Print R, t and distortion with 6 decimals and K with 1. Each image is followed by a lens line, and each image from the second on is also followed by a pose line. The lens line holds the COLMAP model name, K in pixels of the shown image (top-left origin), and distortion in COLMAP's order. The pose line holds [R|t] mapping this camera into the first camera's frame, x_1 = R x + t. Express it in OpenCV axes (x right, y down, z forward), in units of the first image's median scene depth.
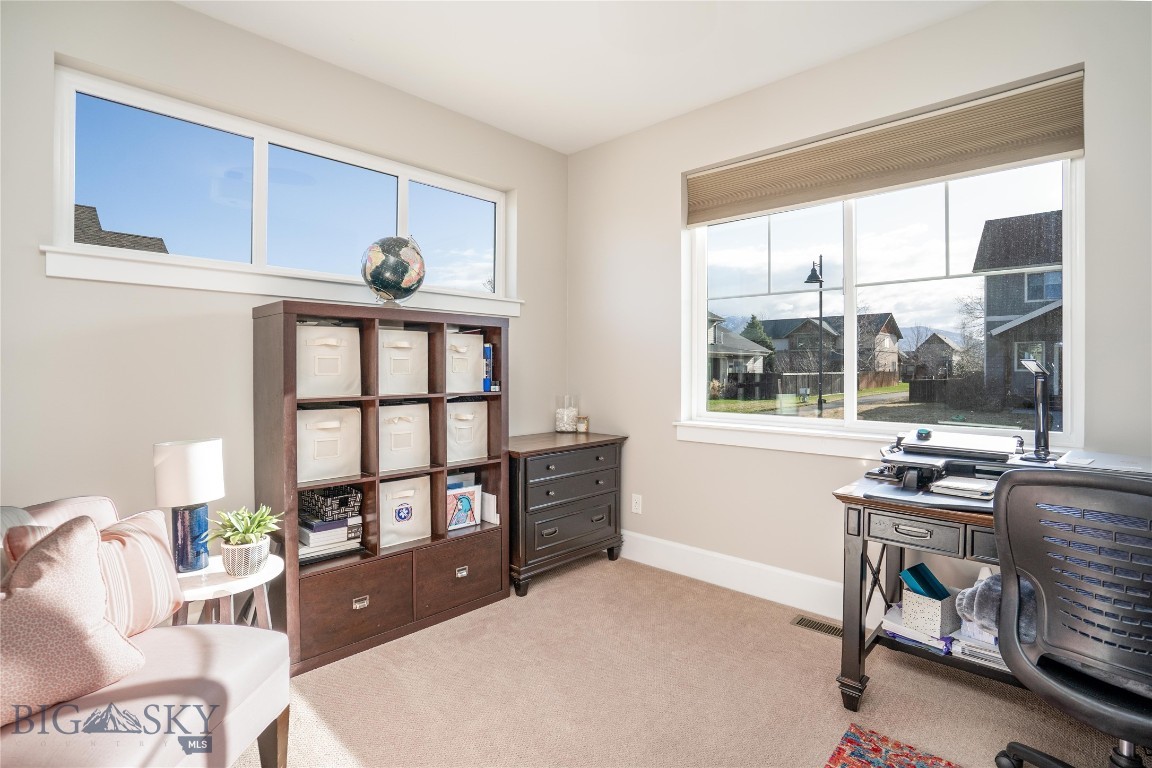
lens RADIAL K [[562.9, 0, 572.7], [0, 562.9, 379.8], [0, 0, 1]] dist [-0.035349, 0.000997]
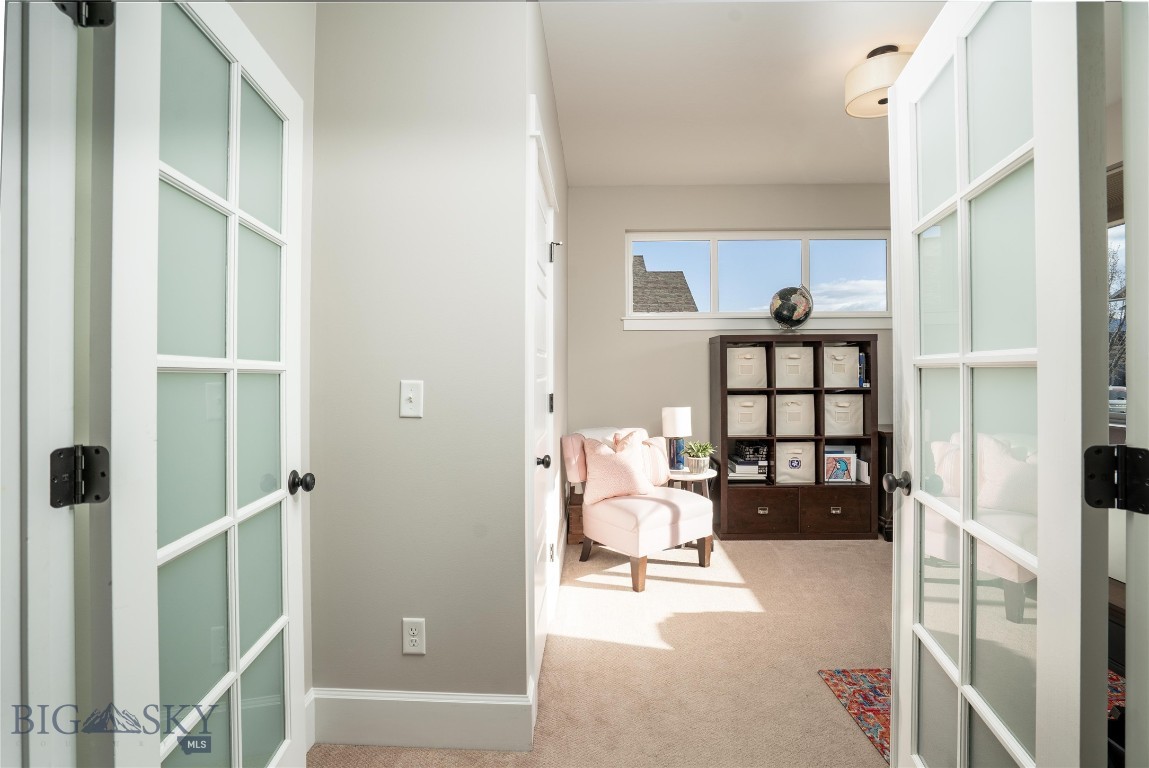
lens RADIAL K [[561.4, 0, 571.2], [0, 561.4, 379.8], [0, 0, 1]] dist [-0.035349, 0.000997]
pose [[0.669142, 0.013251, -0.743017, 0.448020], [-0.004346, 0.999894, 0.013919, -0.014691], [0.743122, -0.006084, 0.669128, -0.520302]]
